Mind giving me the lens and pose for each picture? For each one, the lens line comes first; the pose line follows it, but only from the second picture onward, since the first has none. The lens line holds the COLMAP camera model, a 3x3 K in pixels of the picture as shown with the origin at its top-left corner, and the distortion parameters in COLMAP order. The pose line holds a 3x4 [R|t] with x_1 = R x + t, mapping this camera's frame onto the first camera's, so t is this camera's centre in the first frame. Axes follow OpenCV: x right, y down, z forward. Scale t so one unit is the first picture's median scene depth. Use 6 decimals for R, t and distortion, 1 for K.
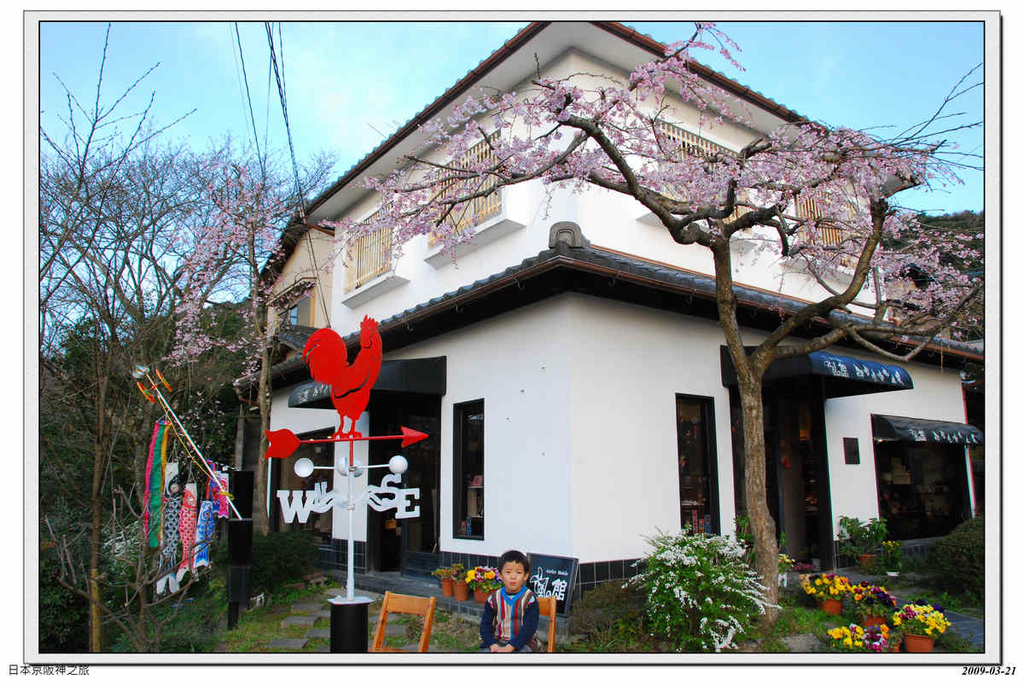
lens RADIAL K [[762.7, 0, 512.0], [0, 762.7, 342.5], [0, 0, 1]] dist [-0.155636, 0.116281]
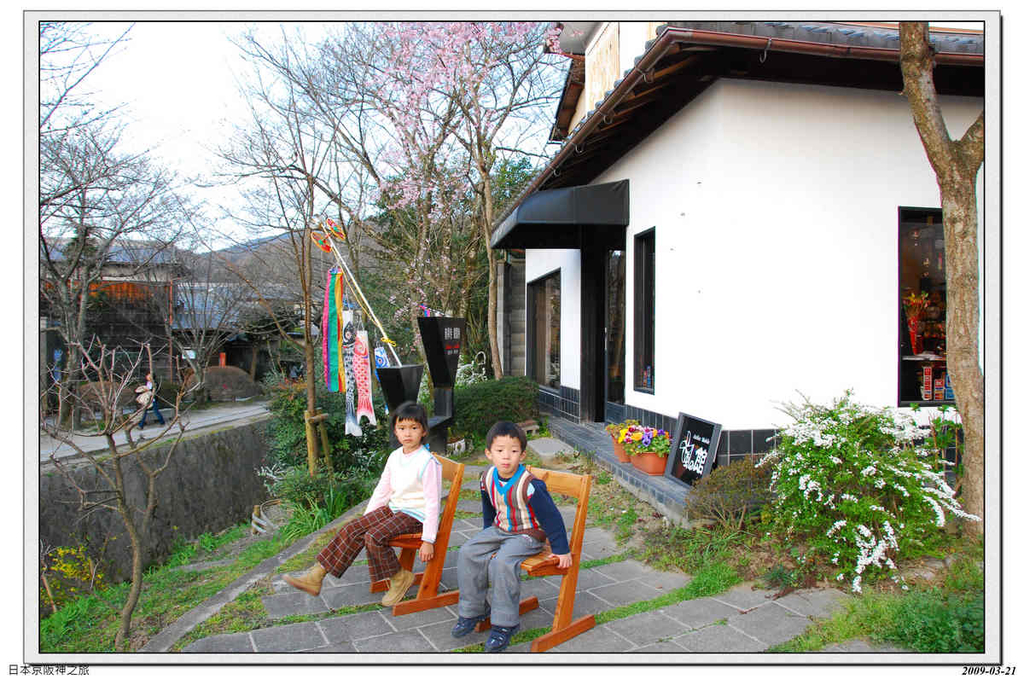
lens RADIAL K [[762.7, 0, 512.0], [0, 762.7, 342.5], [0, 0, 1]] dist [-0.155636, 0.116281]
pose [[0.883419, 0.012122, -0.468427, 0.249615], [0.084240, 0.979270, 0.184214, 0.038068], [0.460950, -0.202198, 0.864084, 0.225264]]
